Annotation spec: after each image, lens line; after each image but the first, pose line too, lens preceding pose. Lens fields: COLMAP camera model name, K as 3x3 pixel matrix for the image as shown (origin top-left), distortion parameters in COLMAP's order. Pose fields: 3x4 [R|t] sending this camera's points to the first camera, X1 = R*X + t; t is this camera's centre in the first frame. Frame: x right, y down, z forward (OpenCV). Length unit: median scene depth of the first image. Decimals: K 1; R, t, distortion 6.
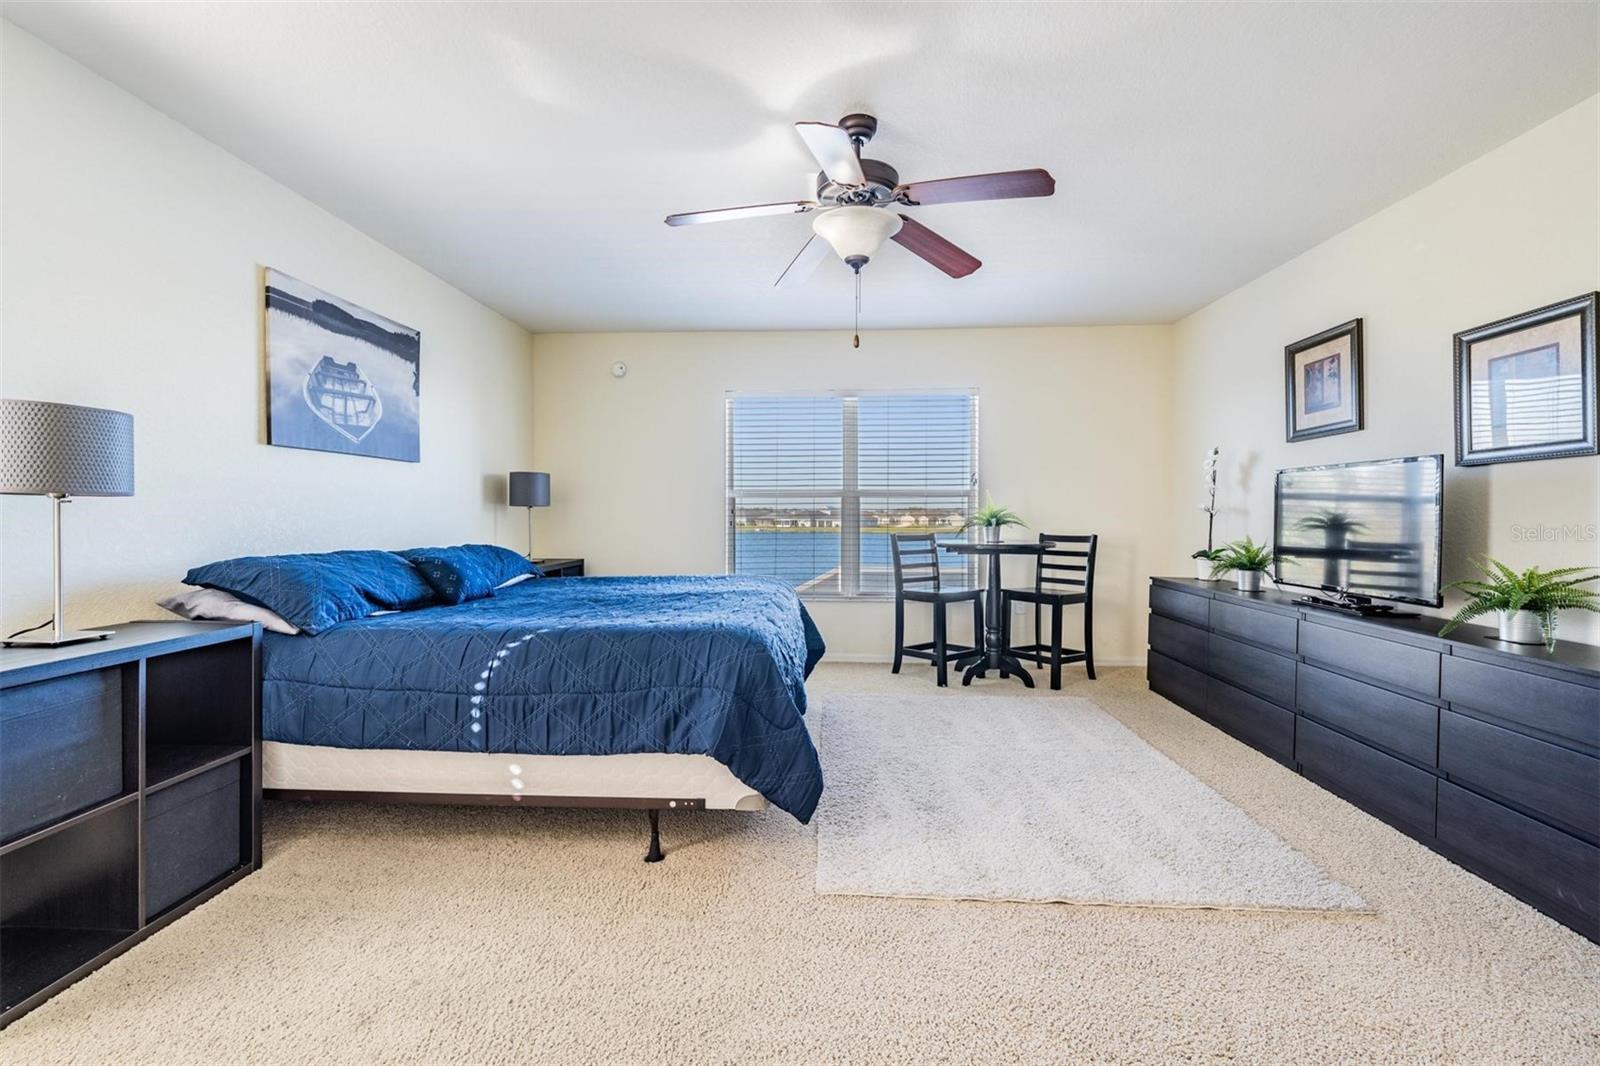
lens RADIAL K [[714.1, 0, 795.7], [0, 714.1, 527.7], [0, 0, 1]] dist [-0.004897, -0.002411]
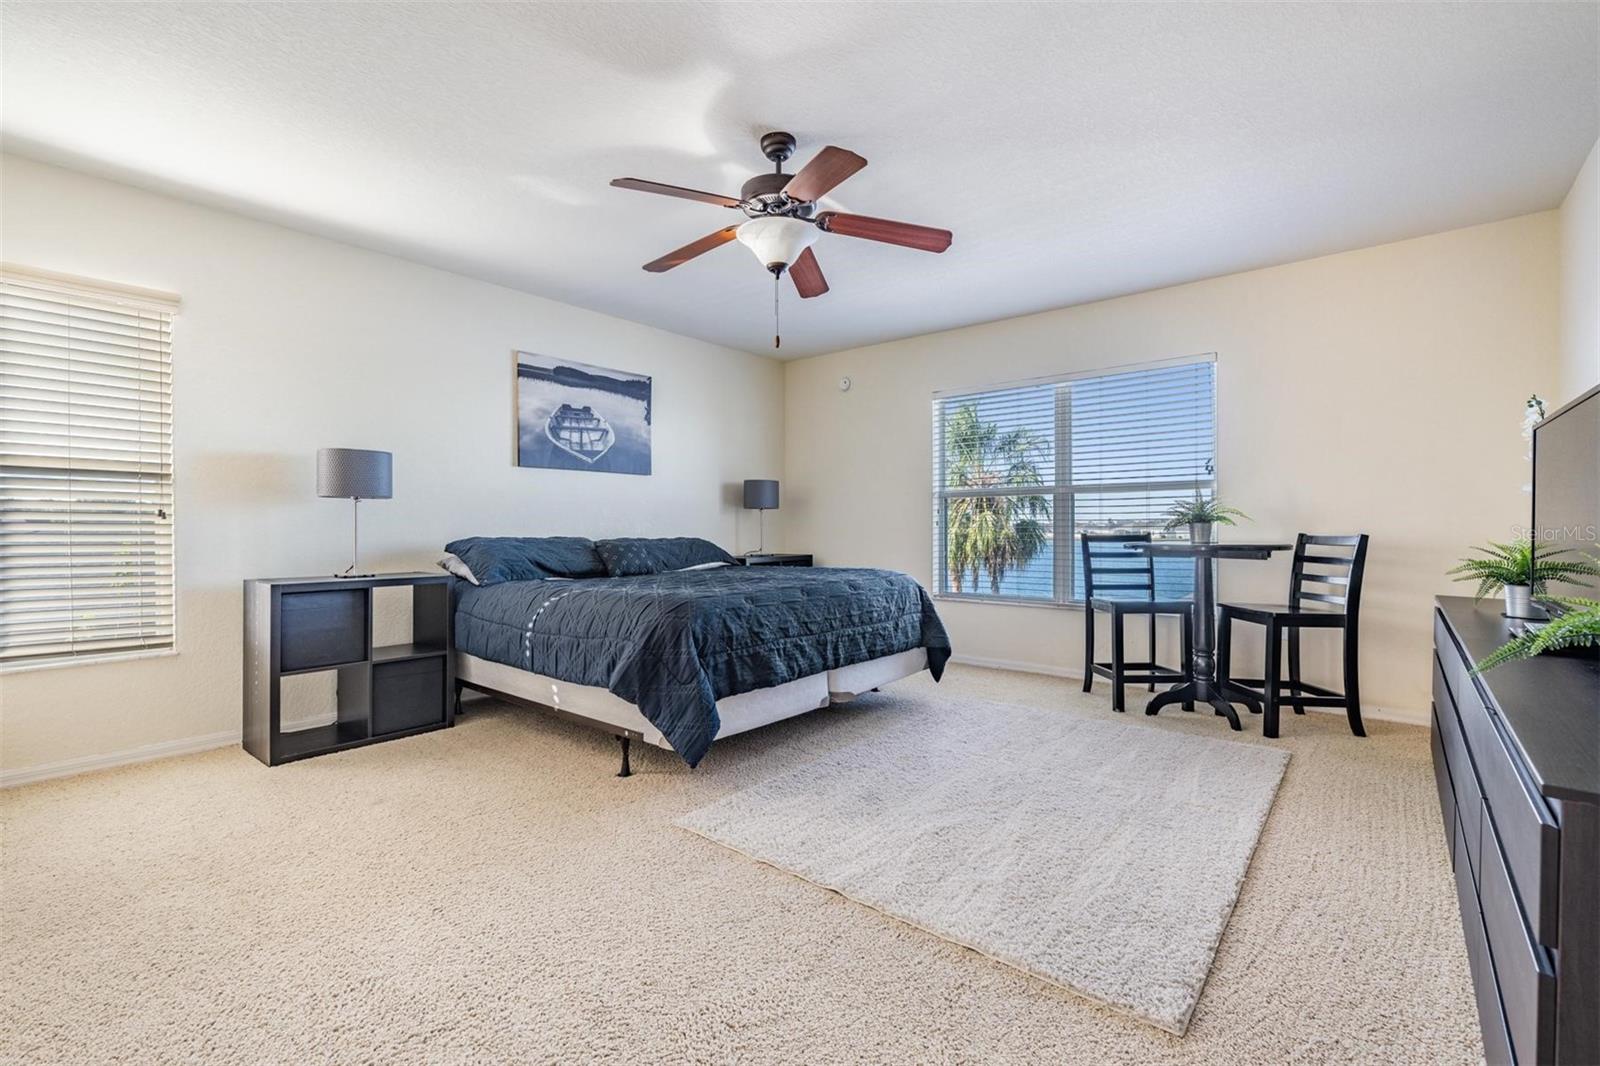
lens RADIAL K [[714.1, 0, 783.5], [0, 714.1, 535.4], [0, 0, 1]] dist [-0.004897, -0.002411]
pose [[0.793416, 0.005844, -0.608652, 0.552842], [-0.010195, 0.999941, -0.003689, 0.027057], [0.608595, 0.009133, 0.793429, 0.110606]]
